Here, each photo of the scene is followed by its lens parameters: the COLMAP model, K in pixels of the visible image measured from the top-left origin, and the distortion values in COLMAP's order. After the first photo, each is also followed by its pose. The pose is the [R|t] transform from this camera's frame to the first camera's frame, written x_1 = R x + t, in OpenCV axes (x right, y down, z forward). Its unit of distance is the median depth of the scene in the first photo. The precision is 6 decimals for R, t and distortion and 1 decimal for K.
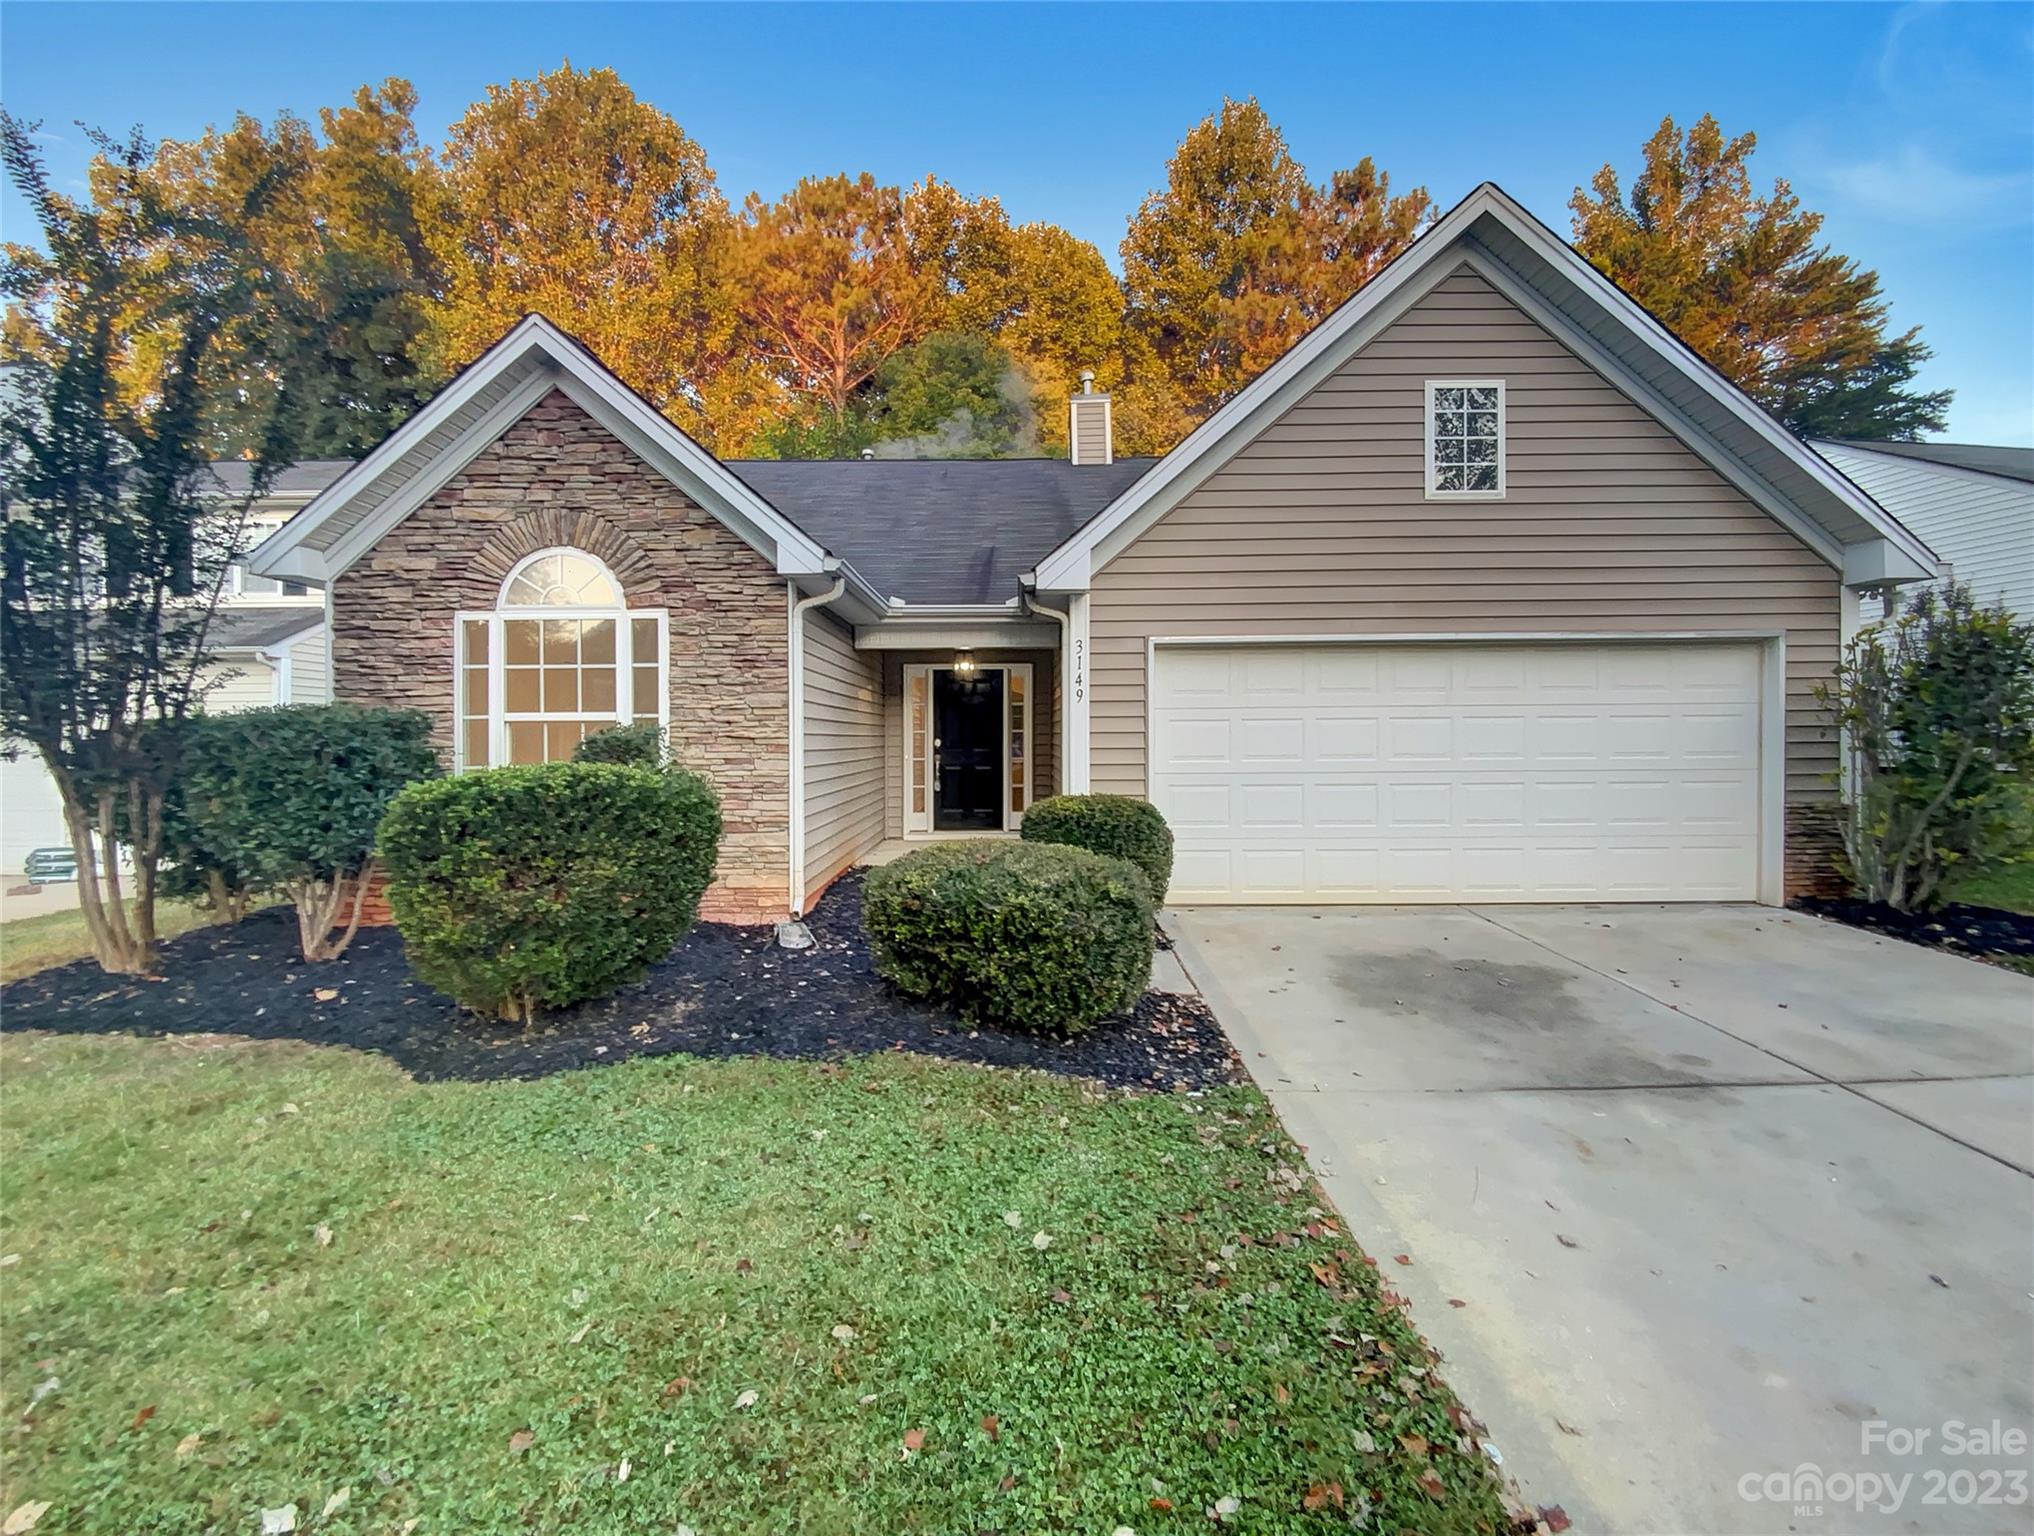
lens RADIAL K [[816.5, 0, 1019.4], [0, 816.5, 778.2], [0, 0, 1]] dist [-0.024318, -0.000177]
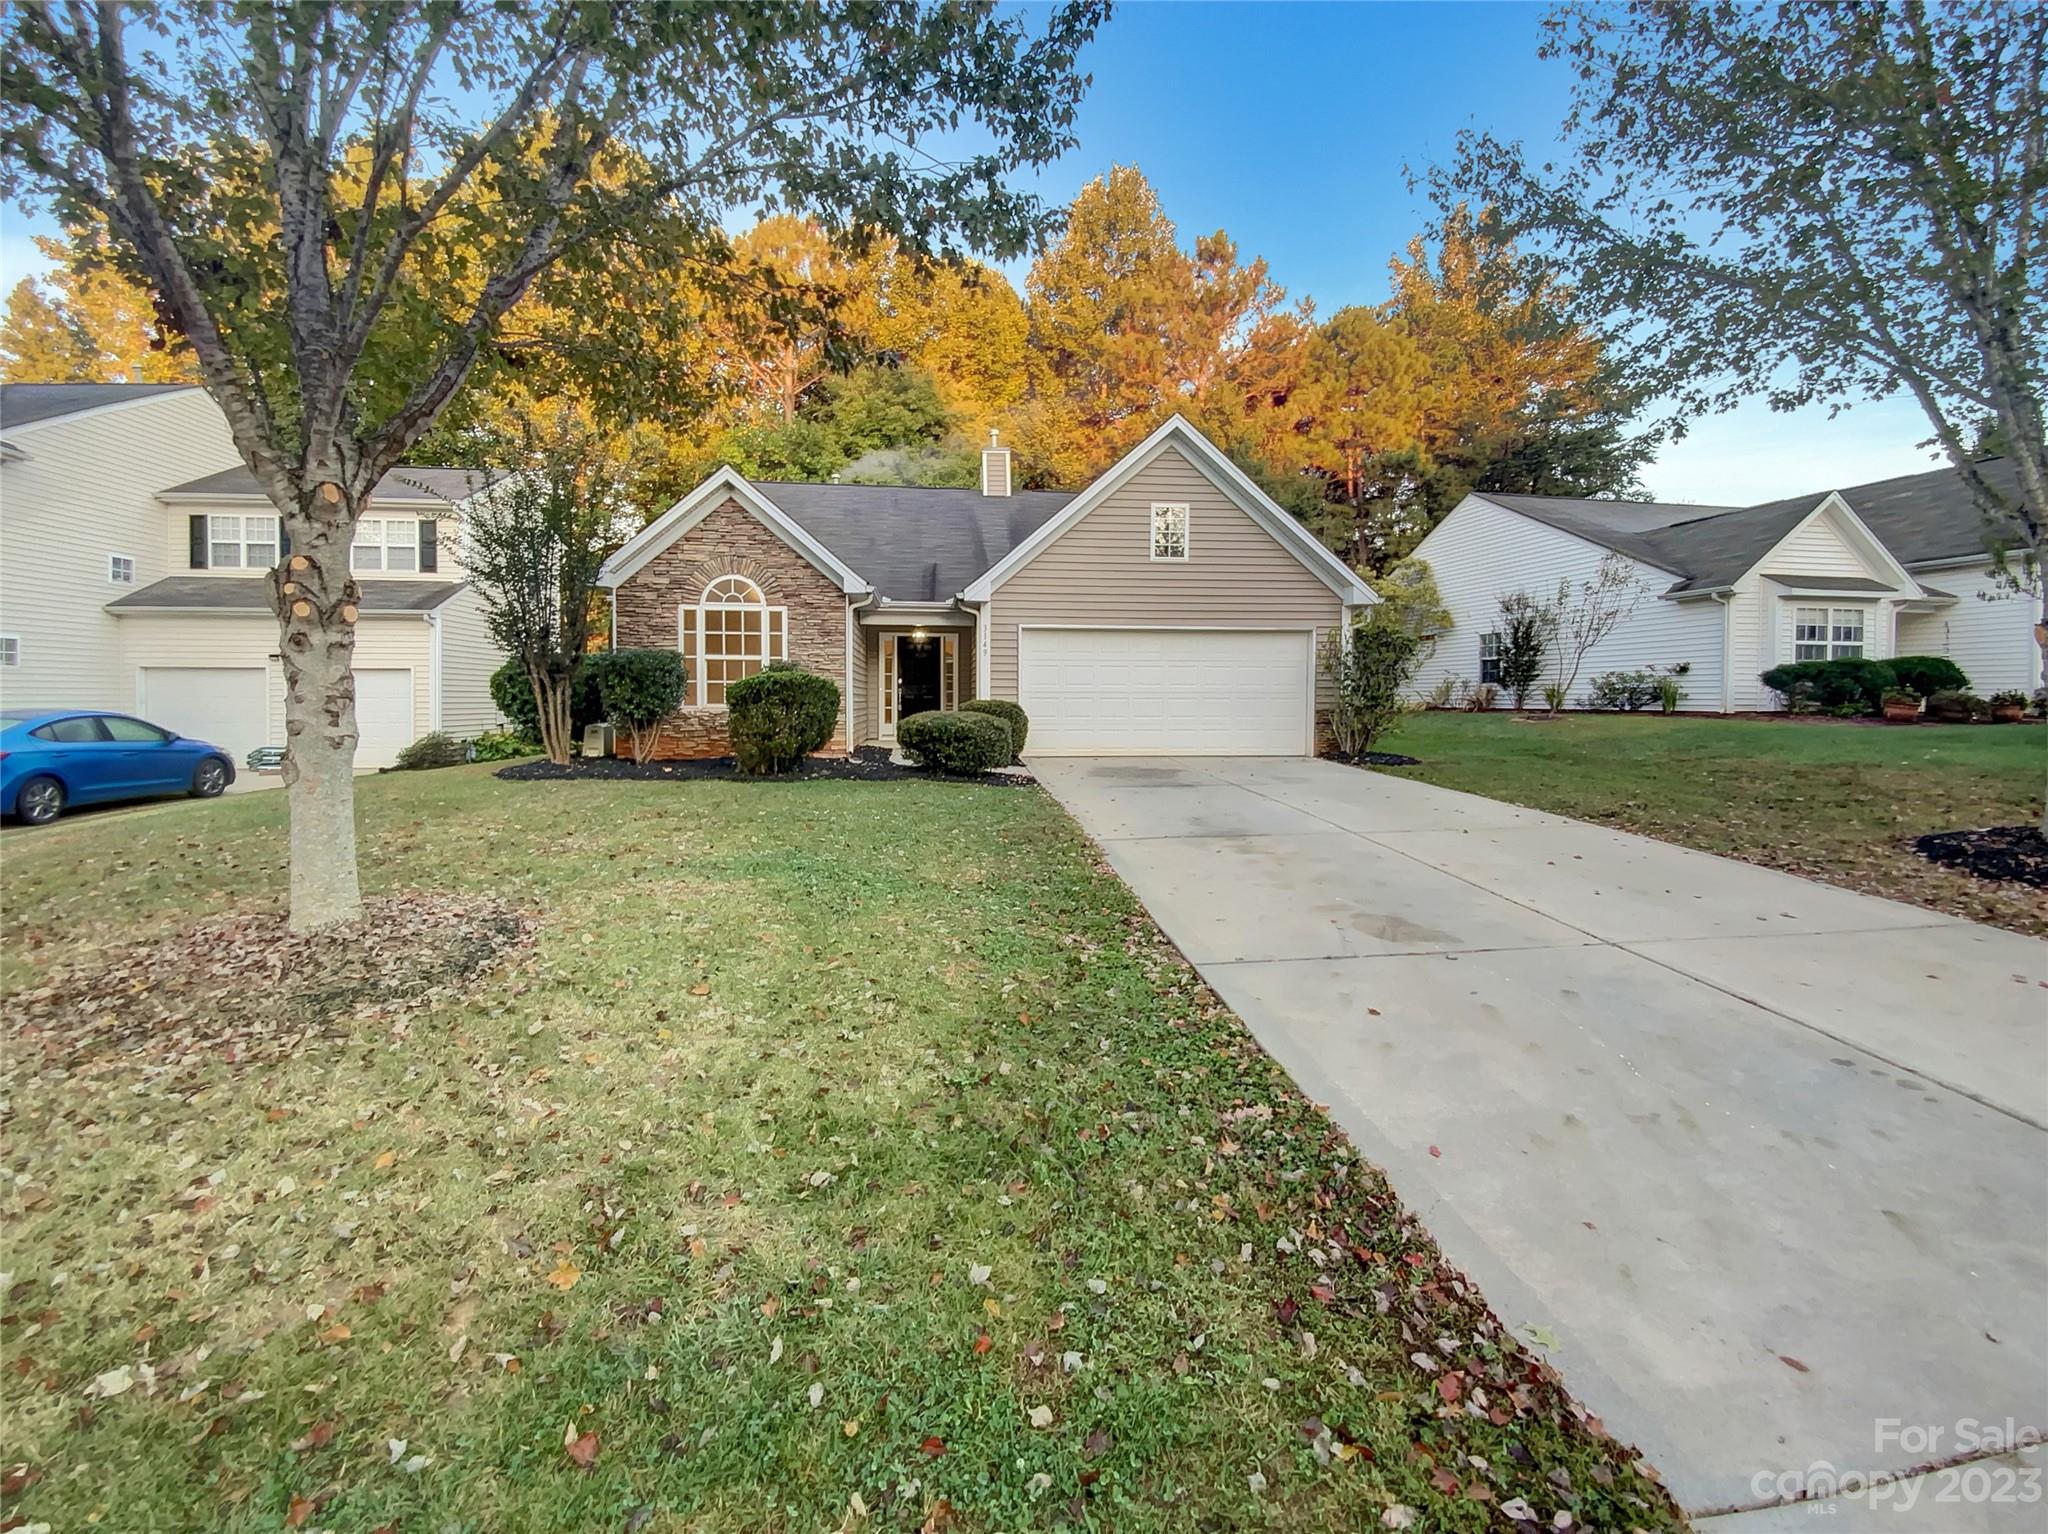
lens RADIAL K [[889.4, 0, 1028.0], [0, 889.4, 757.0], [0, 0, 1]] dist [-0.016649, -0.000971]
pose [[0.993403, 0.004999, 0.114563, -0.070793], [-0.005955, 0.999950, 0.008000, 0.139358], [-0.114517, -0.008629, 0.993384, -1.199883]]
